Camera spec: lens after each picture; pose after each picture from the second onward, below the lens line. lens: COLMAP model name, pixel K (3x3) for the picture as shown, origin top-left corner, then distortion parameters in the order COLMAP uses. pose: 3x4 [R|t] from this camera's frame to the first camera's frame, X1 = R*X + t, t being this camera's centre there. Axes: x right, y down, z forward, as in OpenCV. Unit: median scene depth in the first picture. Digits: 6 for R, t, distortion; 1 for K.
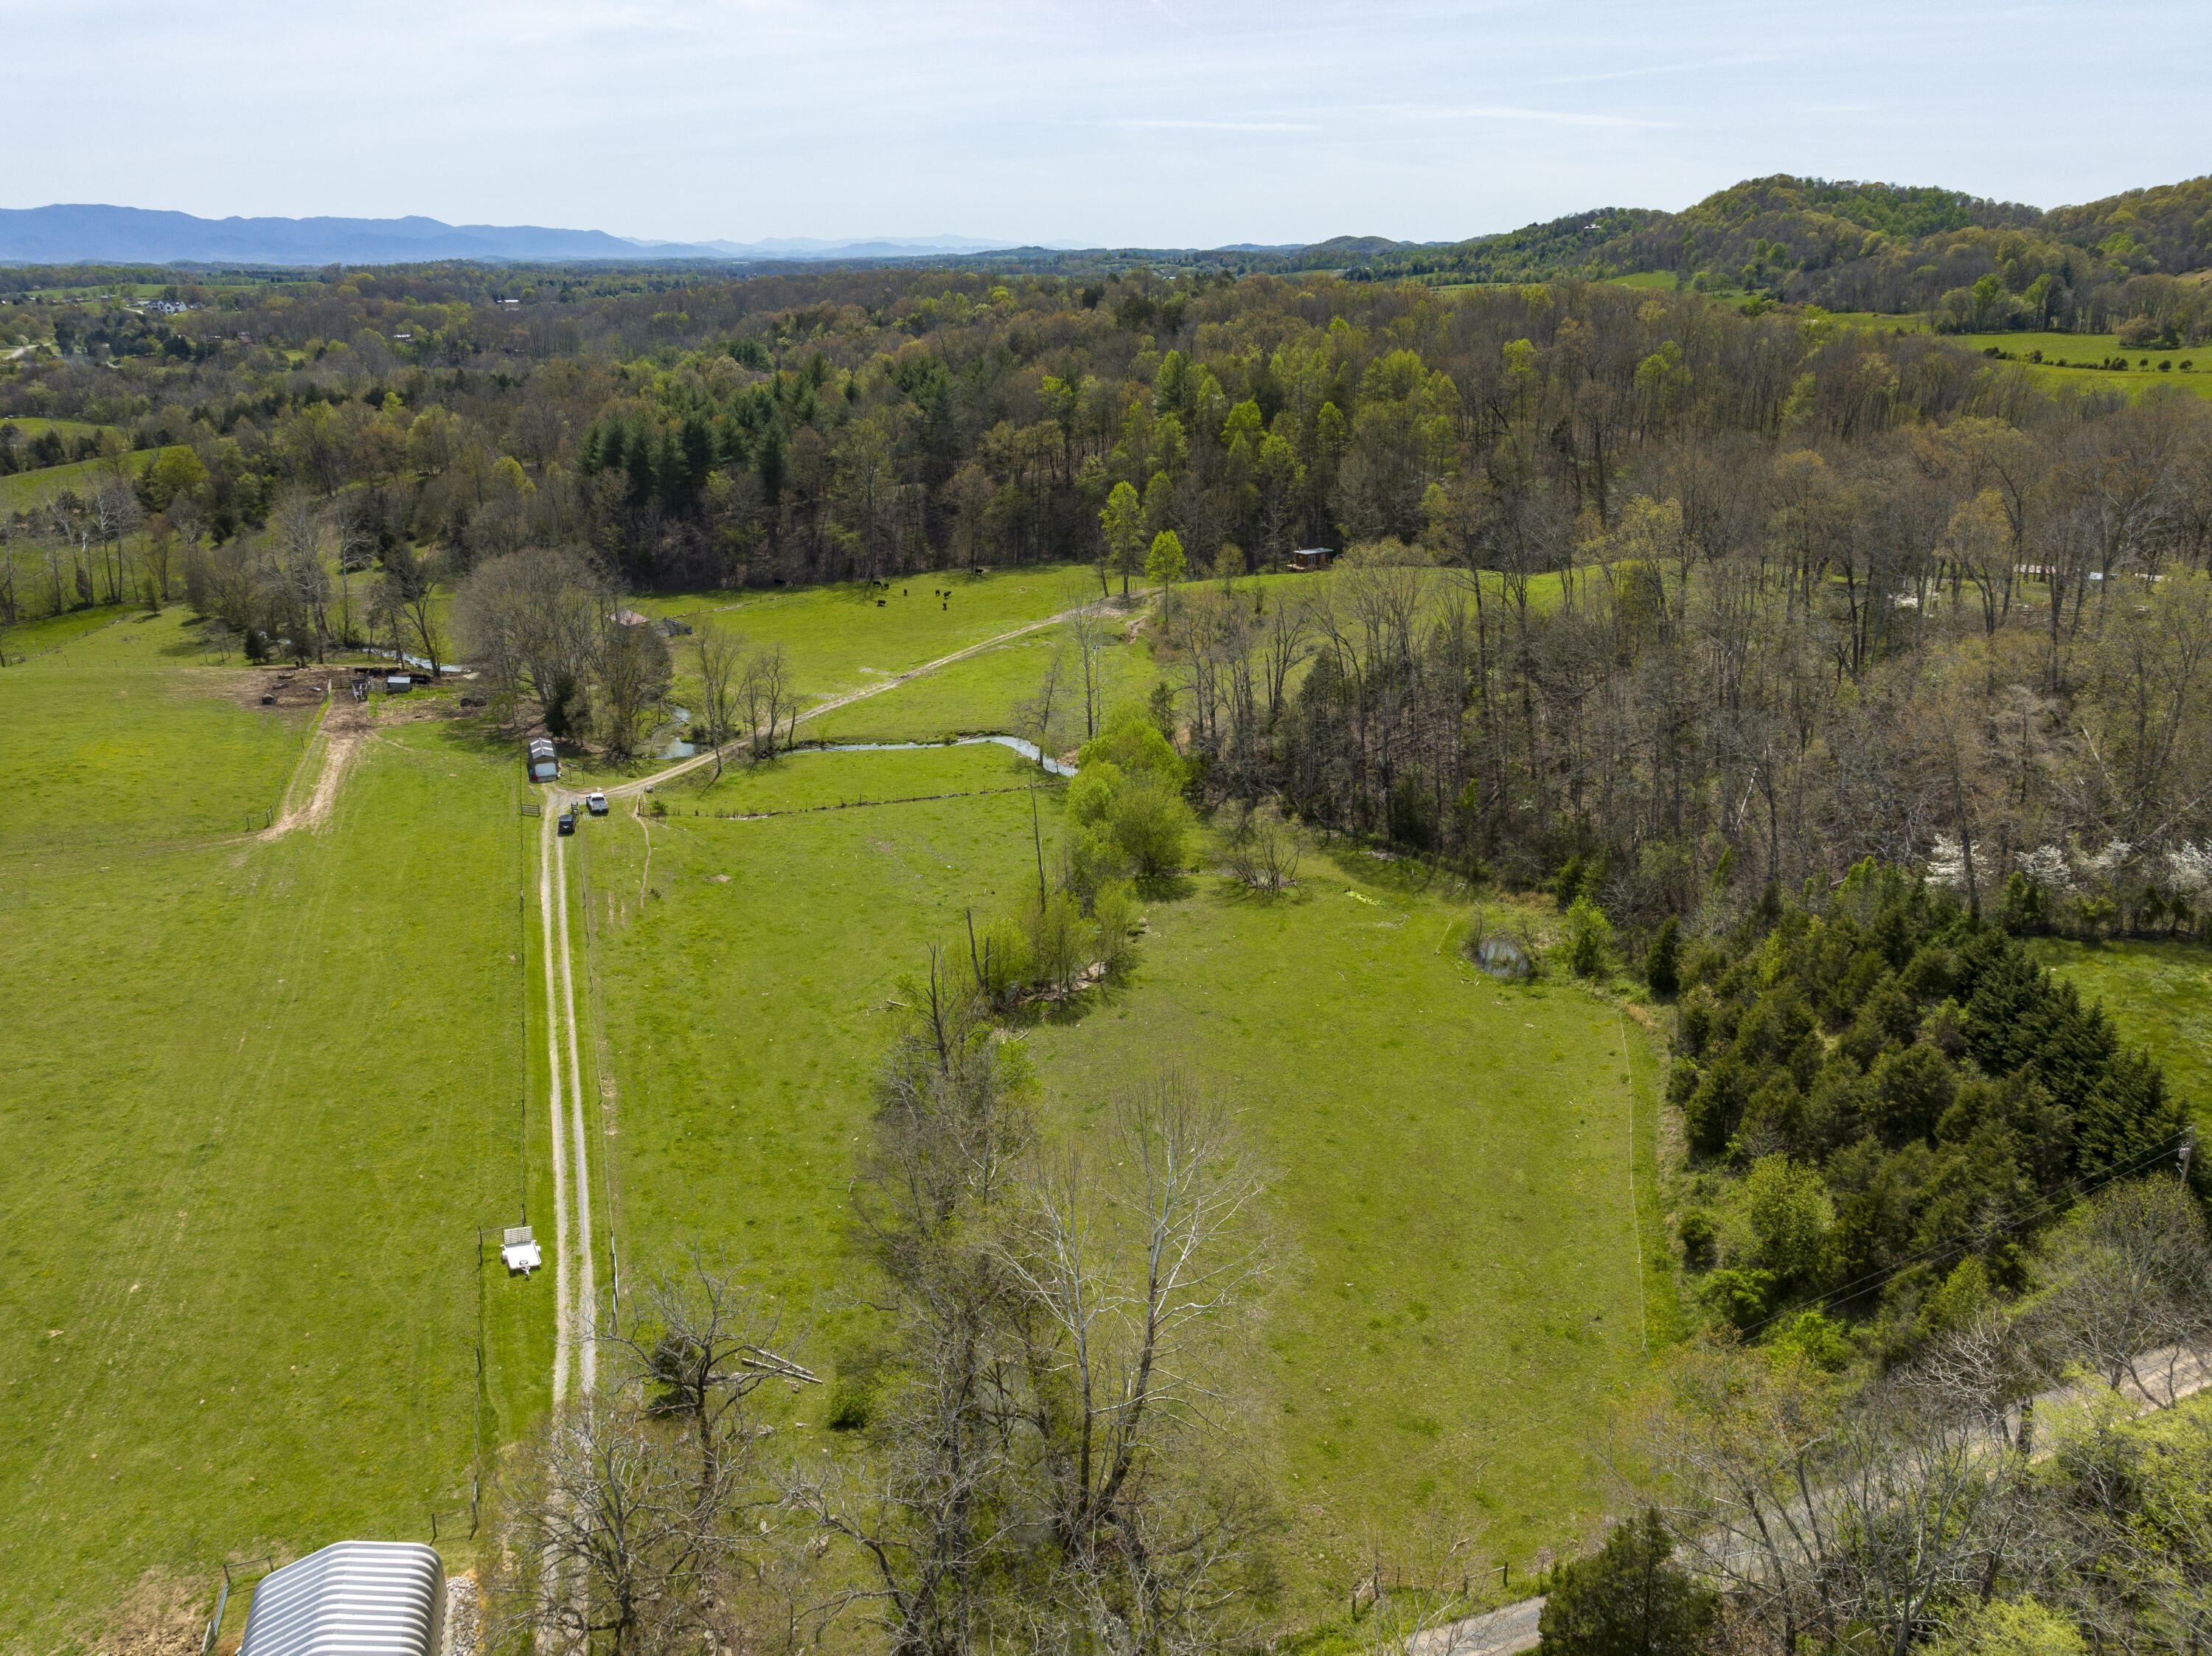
lens RADIAL K [[1559.4, 0, 1112.5], [0, 1559.4, 818.7], [0, 0, 1]] dist [-0.050221, 0.022515]
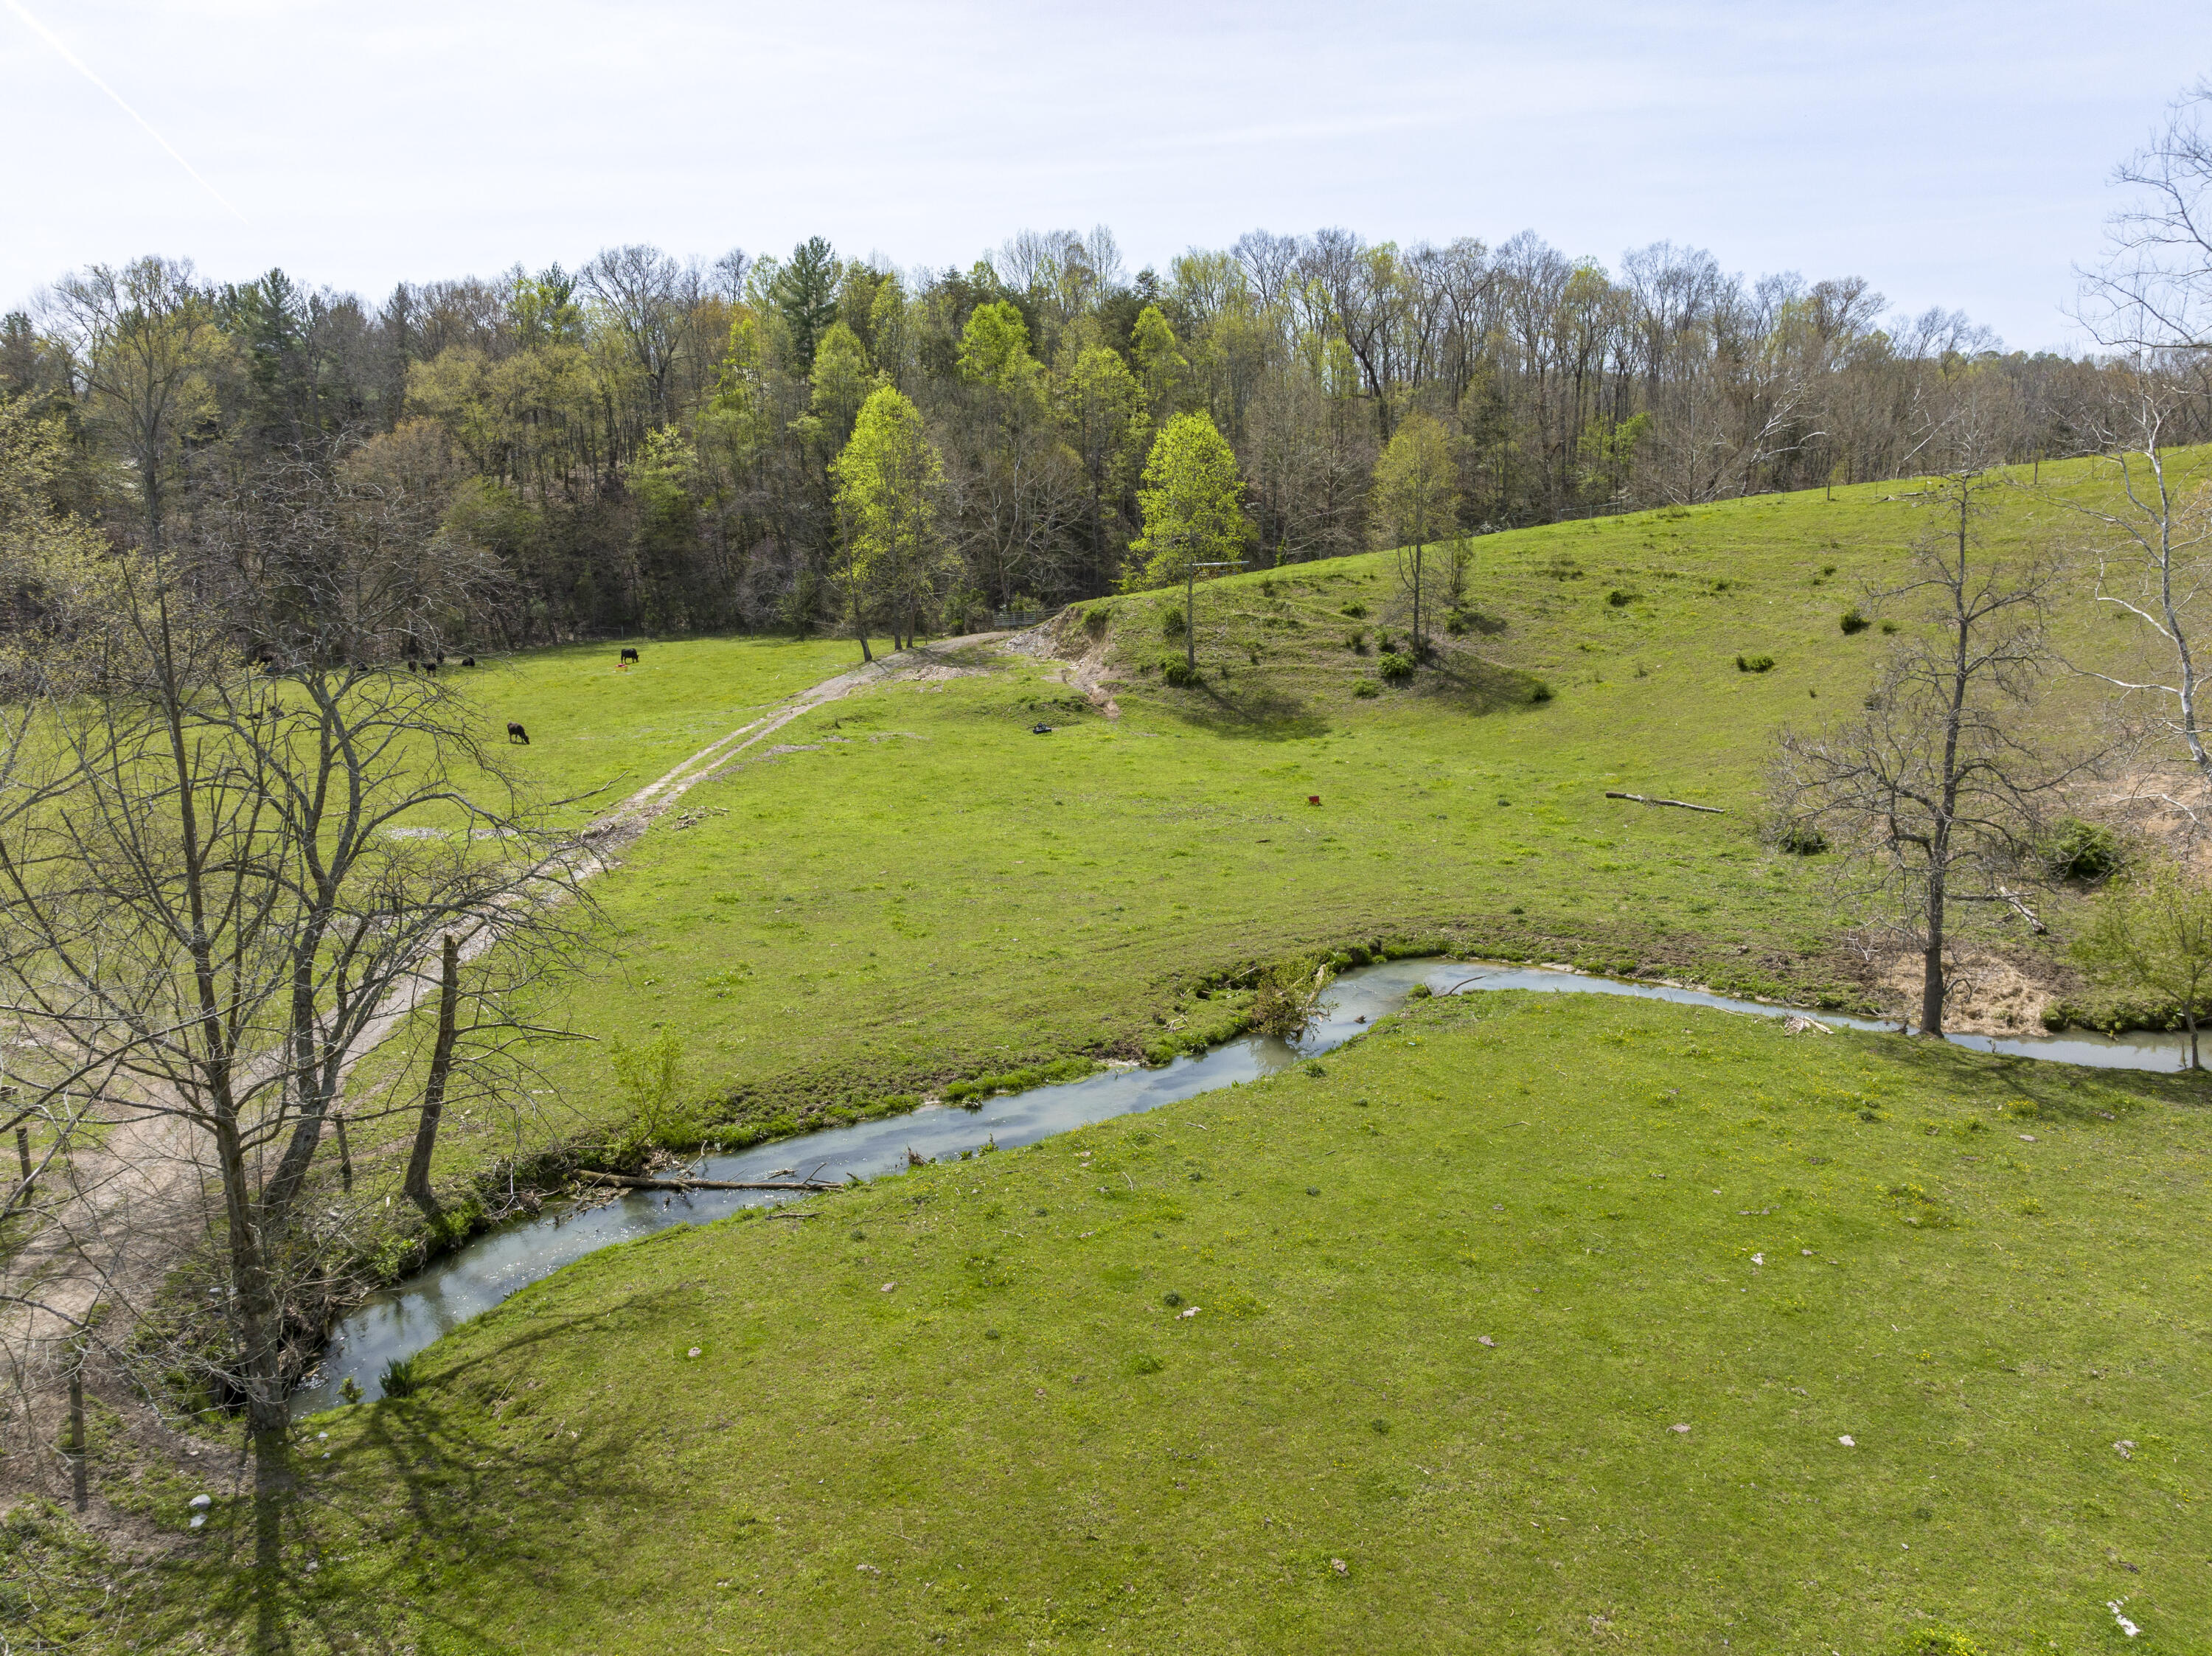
lens RADIAL K [[1559.4, 0, 1098.2], [0, 1559.4, 818.8], [0, 0, 1]] dist [-0.050221, 0.022515]
pose [[0.864562, -0.090356, 0.494336, -0.152350], [0.168738, 0.978787, -0.116207, -0.038939], [-0.473349, 0.183882, 0.861468, 0.584673]]
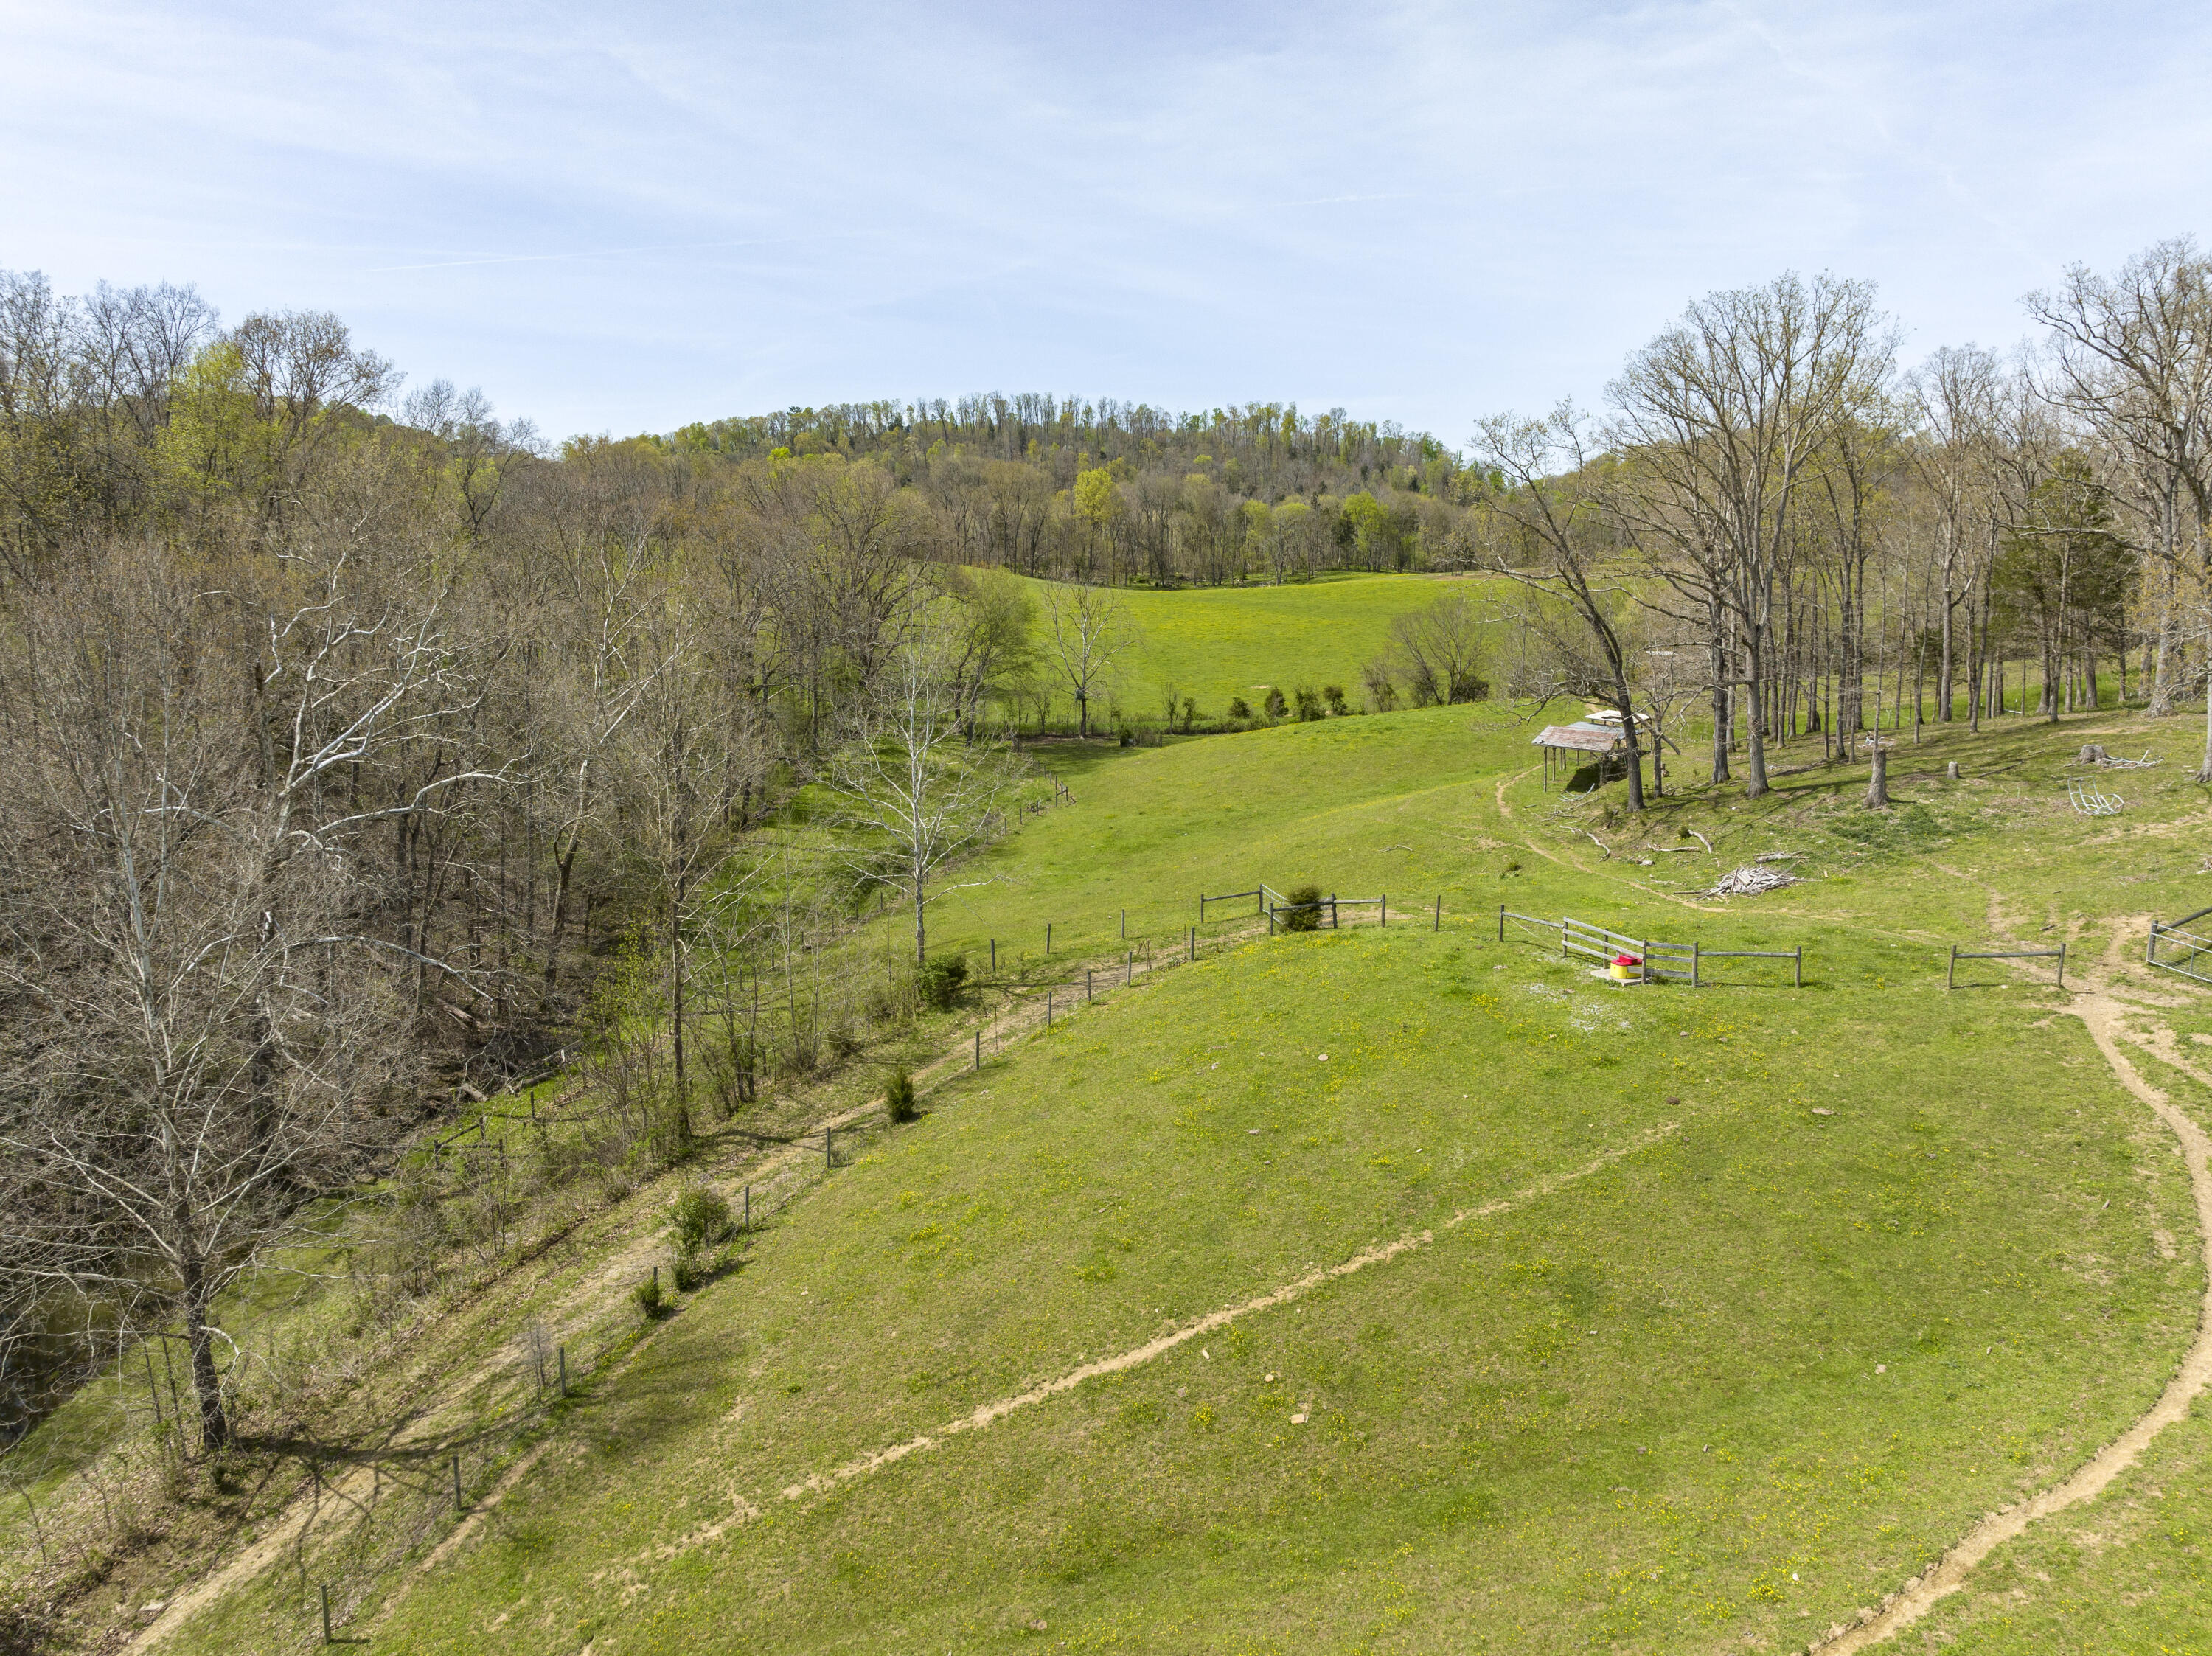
lens RADIAL K [[1559.4, 0, 1107.2], [0, 1559.4, 819.7], [0, 0, 1]] dist [-0.050221, 0.022515]
pose [[0.031901, -0.163377, 0.986048, 0.147743], [0.340486, 0.929317, 0.142962, -0.180561], [-0.939708, 0.331175, 0.085274, 0.809755]]
